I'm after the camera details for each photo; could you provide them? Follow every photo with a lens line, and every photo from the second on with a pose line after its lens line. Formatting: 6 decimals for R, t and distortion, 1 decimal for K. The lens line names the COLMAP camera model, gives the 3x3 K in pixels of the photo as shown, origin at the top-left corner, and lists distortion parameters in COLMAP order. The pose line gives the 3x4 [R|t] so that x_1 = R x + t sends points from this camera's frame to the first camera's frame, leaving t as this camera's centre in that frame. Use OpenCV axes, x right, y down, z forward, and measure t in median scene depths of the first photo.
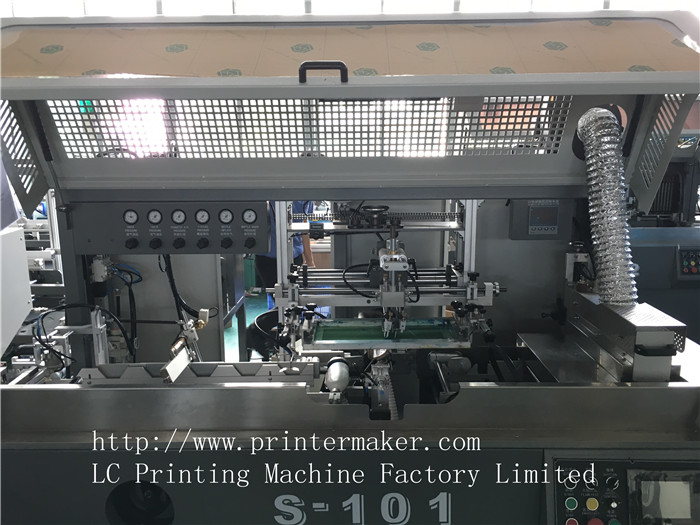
lens RADIAL K [[599.4, 0, 350.0], [0, 599.4, 262.5], [0, 0, 1]] dist [0.047410, -0.018084]
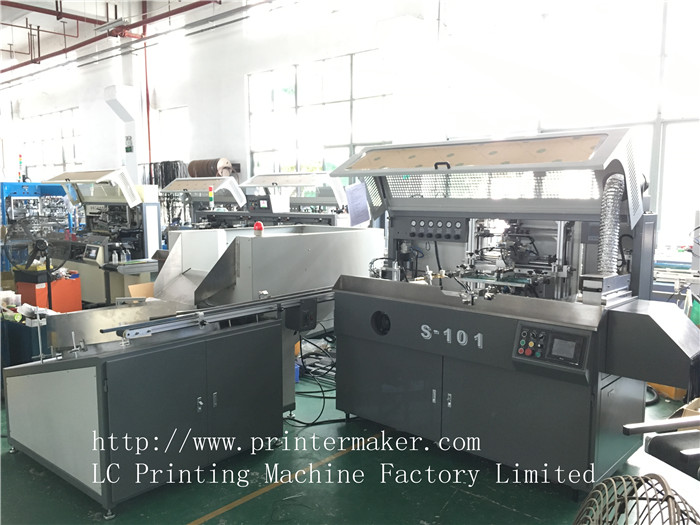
lens RADIAL K [[599.4, 0, 350.0], [0, 599.4, 262.5], [0, 0, 1]] dist [0.047410, -0.018084]
pose [[0.755919, 0.082870, -0.649399, 1.040377], [-0.140485, 0.989381, -0.037272, 0.210182], [0.639415, 0.119405, 0.759534, -0.953707]]
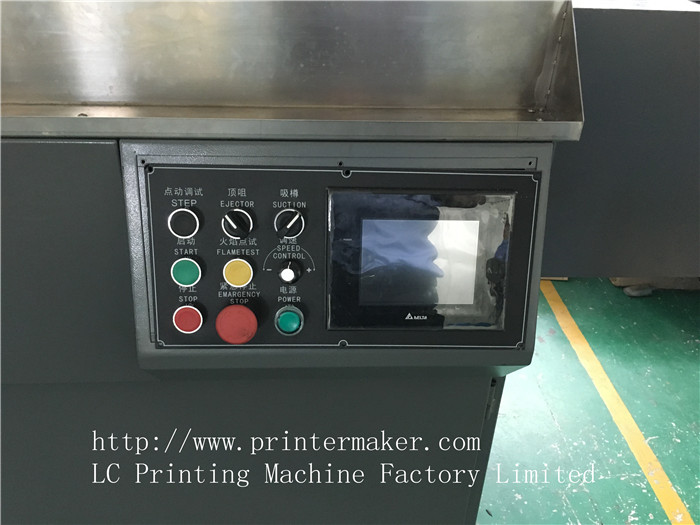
lens RADIAL K [[599.4, 0, 350.0], [0, 599.4, 262.5], [0, 0, 1]] dist [0.047410, -0.018084]
pose [[0.999806, 0.006490, 0.018623, 0.360191], [-0.013159, 0.922901, 0.384812, 0.182799], [-0.014690, -0.384982, 0.922807, 0.489148]]
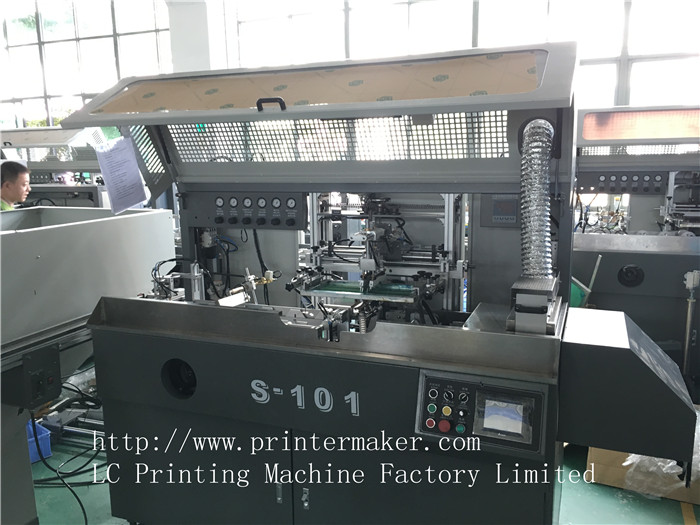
lens RADIAL K [[599.4, 0, 350.0], [0, 599.4, 262.5], [0, 0, 1]] dist [0.047410, -0.018084]
pose [[0.932018, 0.056590, -0.357968, 0.511618], [-0.063177, 0.997980, -0.006721, 0.067666], [0.356864, 0.028880, 0.933710, -0.274207]]
